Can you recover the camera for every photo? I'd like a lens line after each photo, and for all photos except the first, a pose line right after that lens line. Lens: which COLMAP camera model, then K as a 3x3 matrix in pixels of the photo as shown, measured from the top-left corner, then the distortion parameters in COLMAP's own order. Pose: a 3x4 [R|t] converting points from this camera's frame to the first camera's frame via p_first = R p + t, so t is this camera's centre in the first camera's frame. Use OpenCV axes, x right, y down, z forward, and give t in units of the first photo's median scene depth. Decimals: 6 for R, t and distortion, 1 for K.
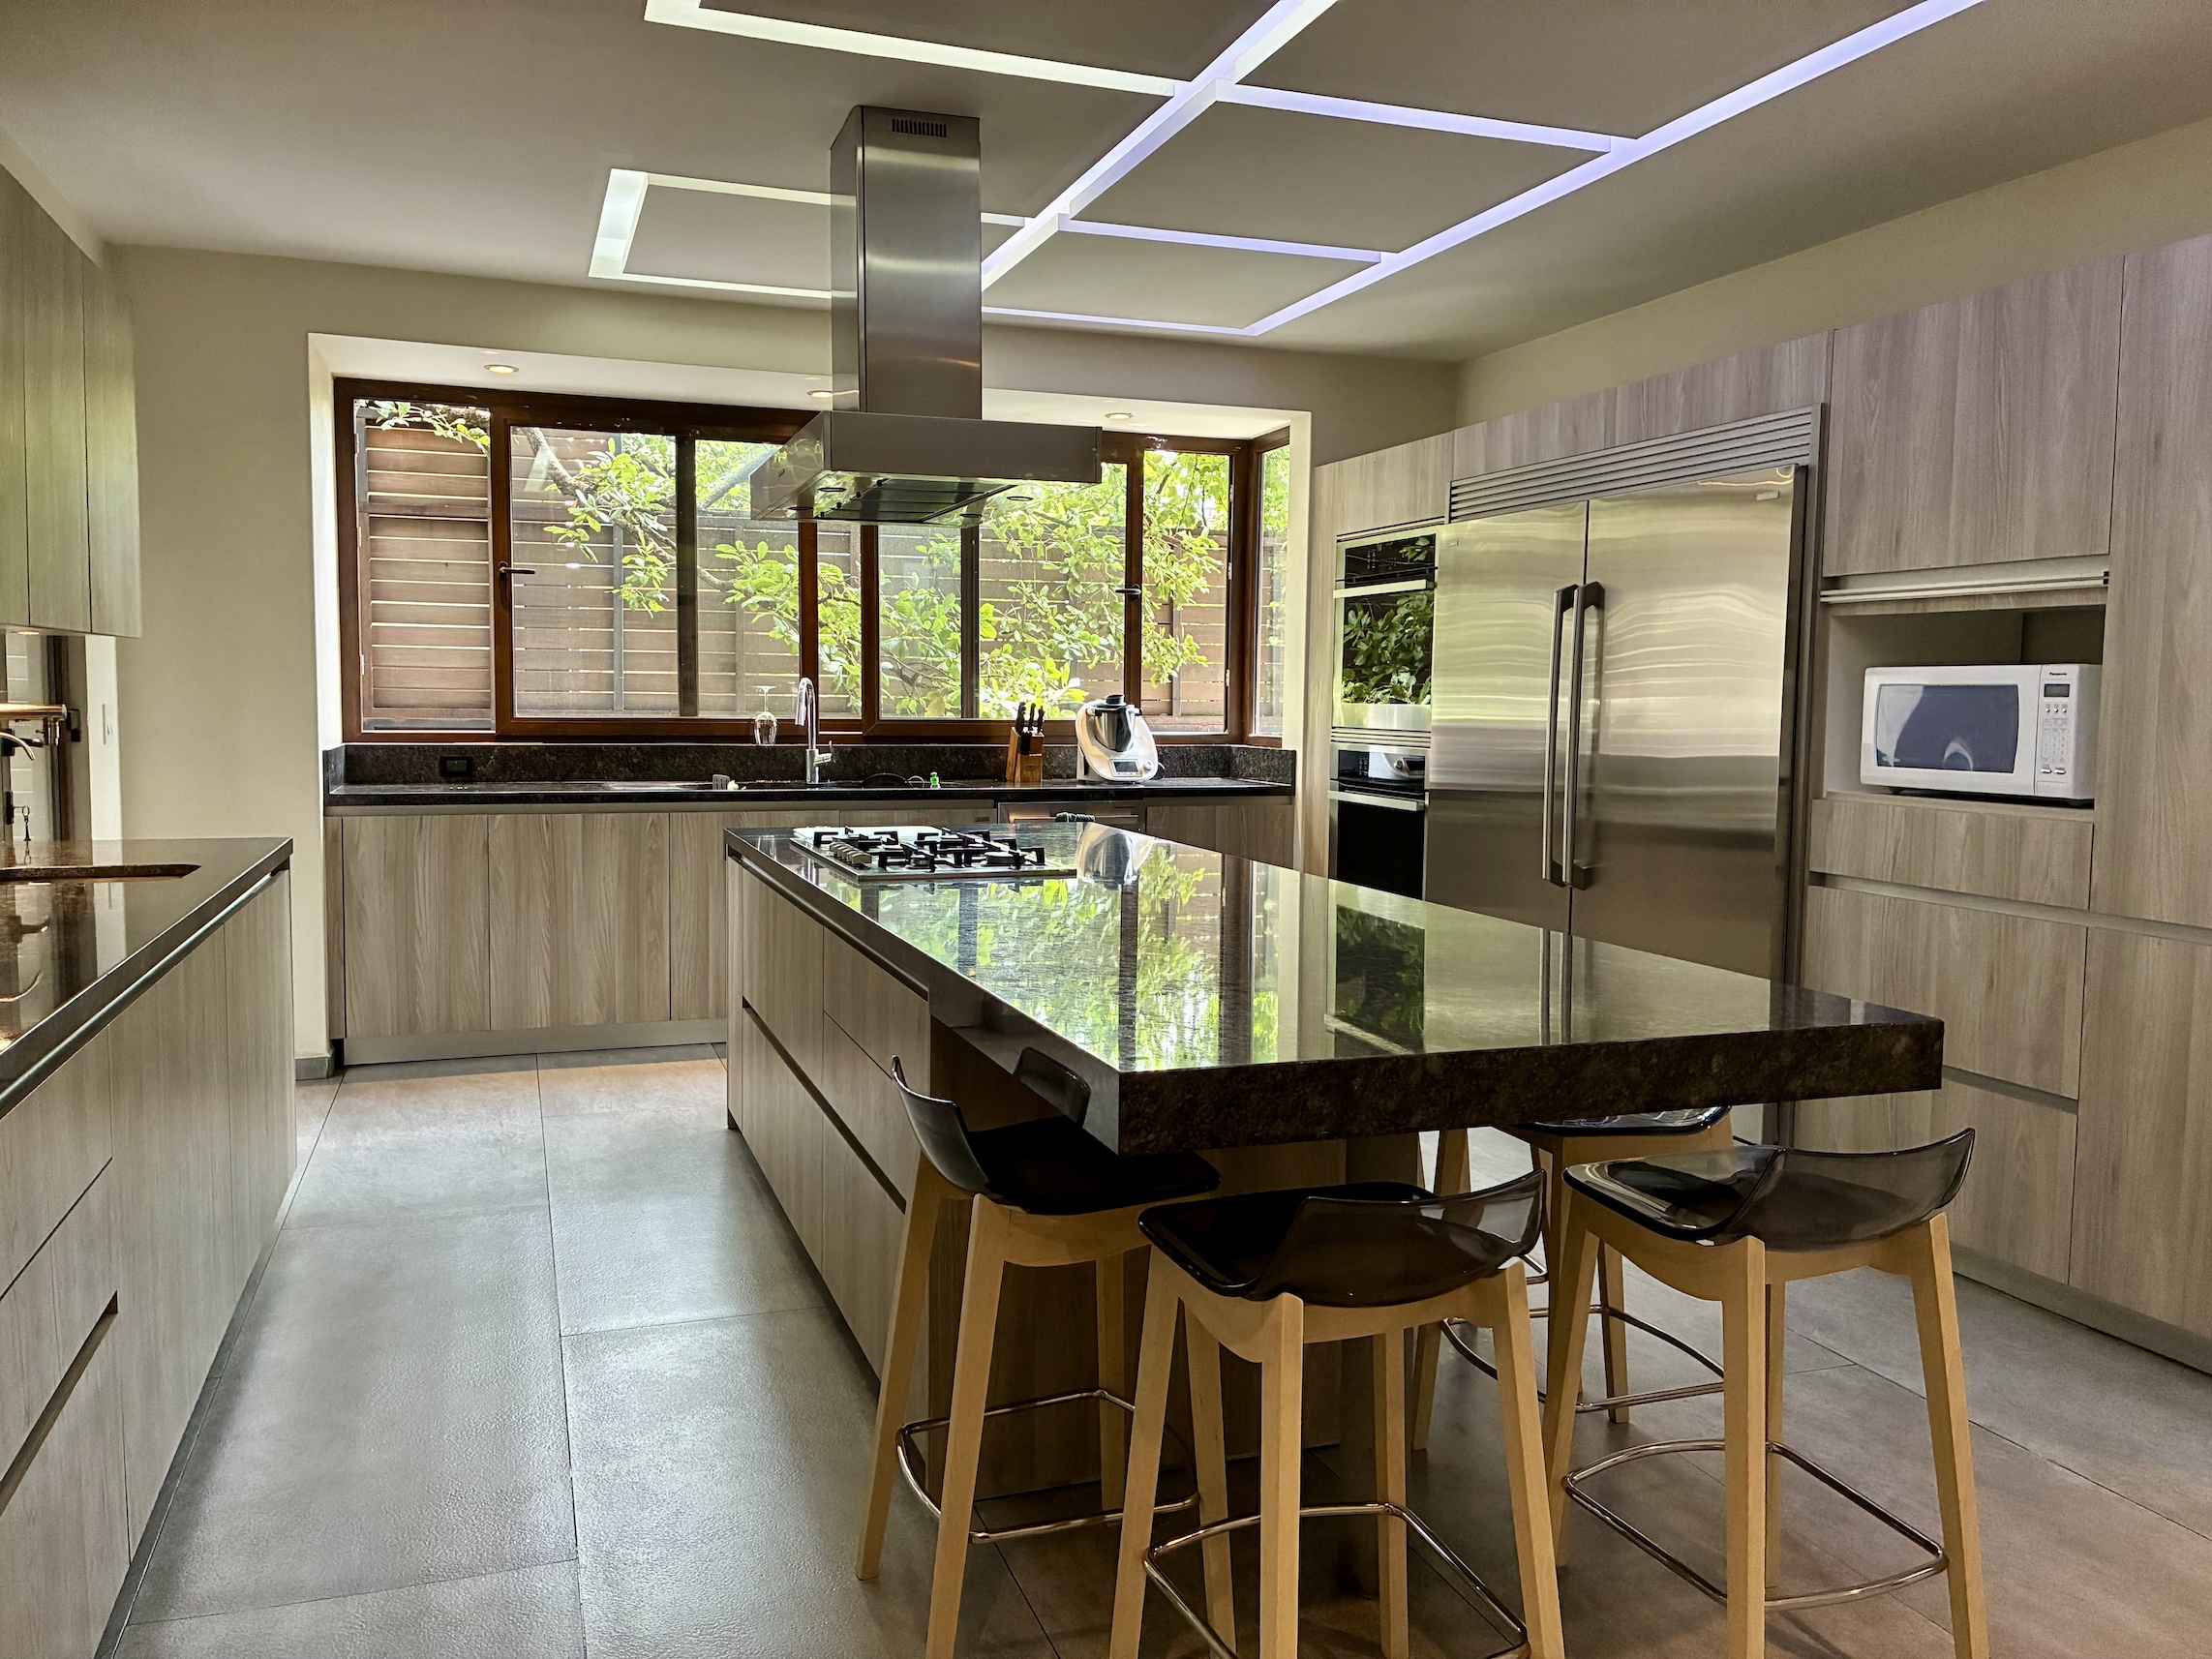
lens RADIAL K [[1681.6, 0, 1098.3], [0, 1681.6, 827.9], [0, 0, 1]] dist [0.040289, -0.002531]
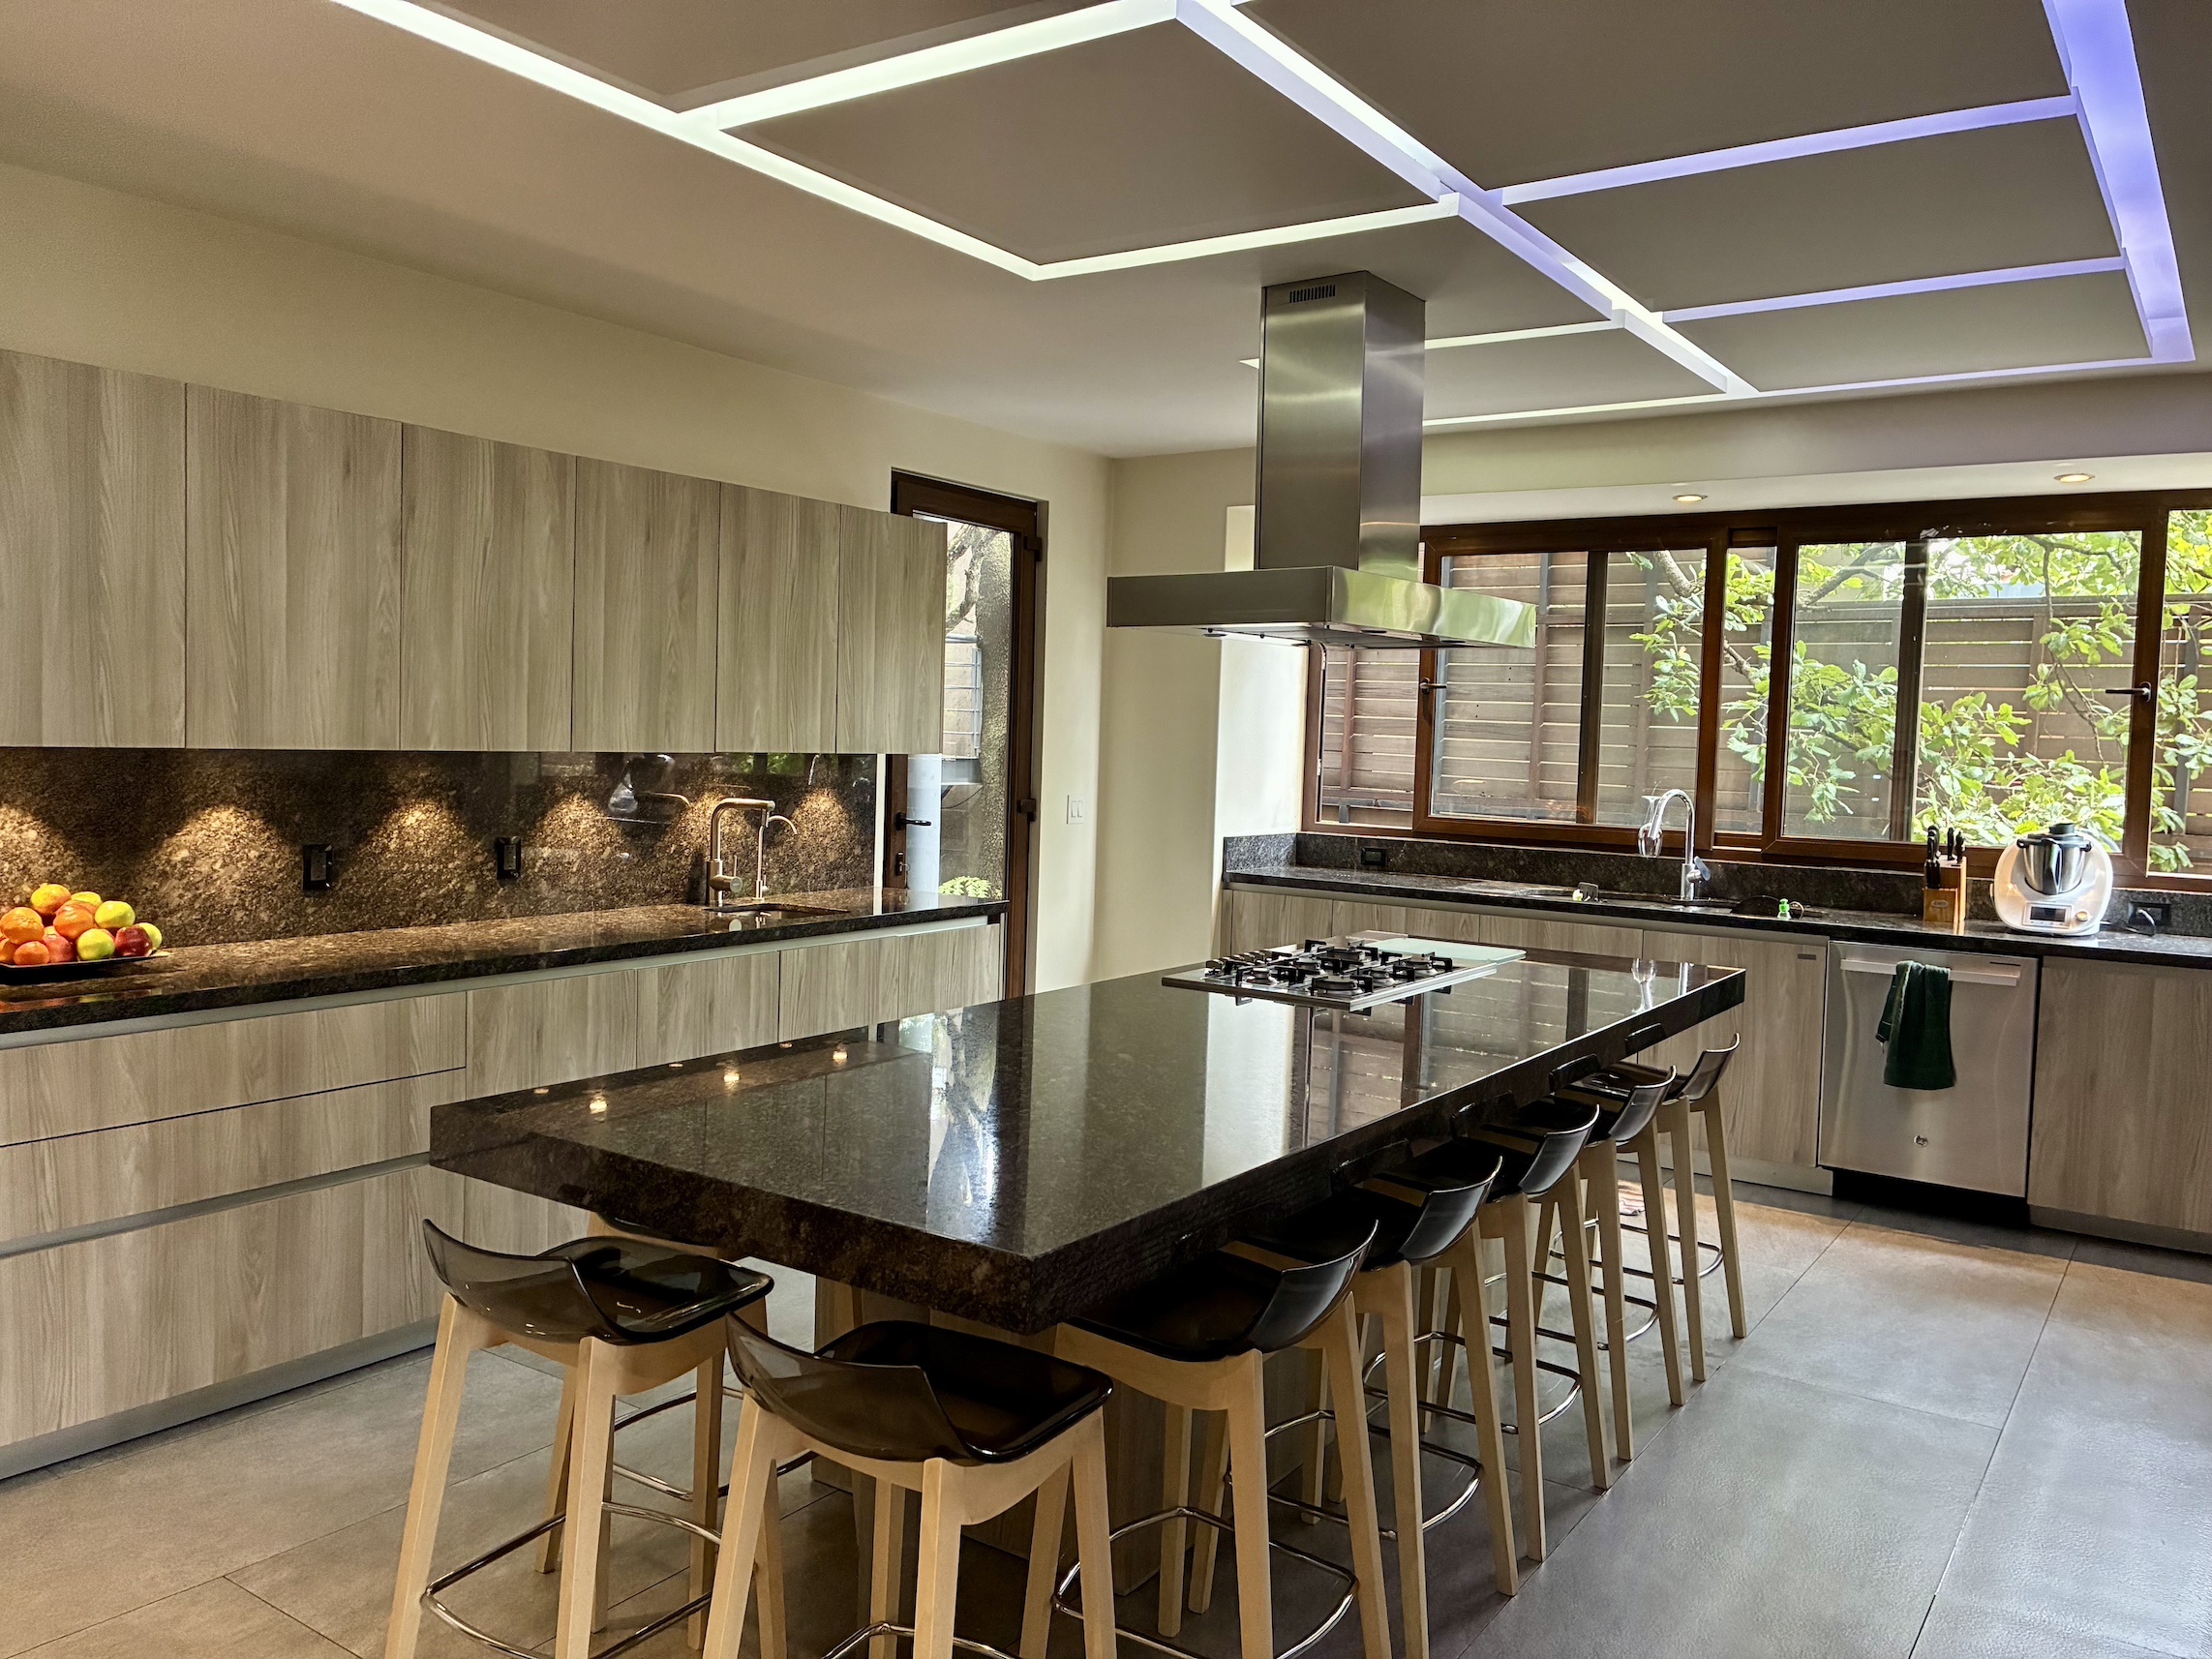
lens RADIAL K [[1681.6, 0, 1104.0], [0, 1681.6, 823.6], [0, 0, 1]] dist [0.040289, -0.002531]
pose [[0.597692, 0.052122, -0.800030, 0.396671], [-0.090712, 0.995873, -0.002888, -0.036665], [0.796577, 0.074298, 0.599954, 0.160572]]
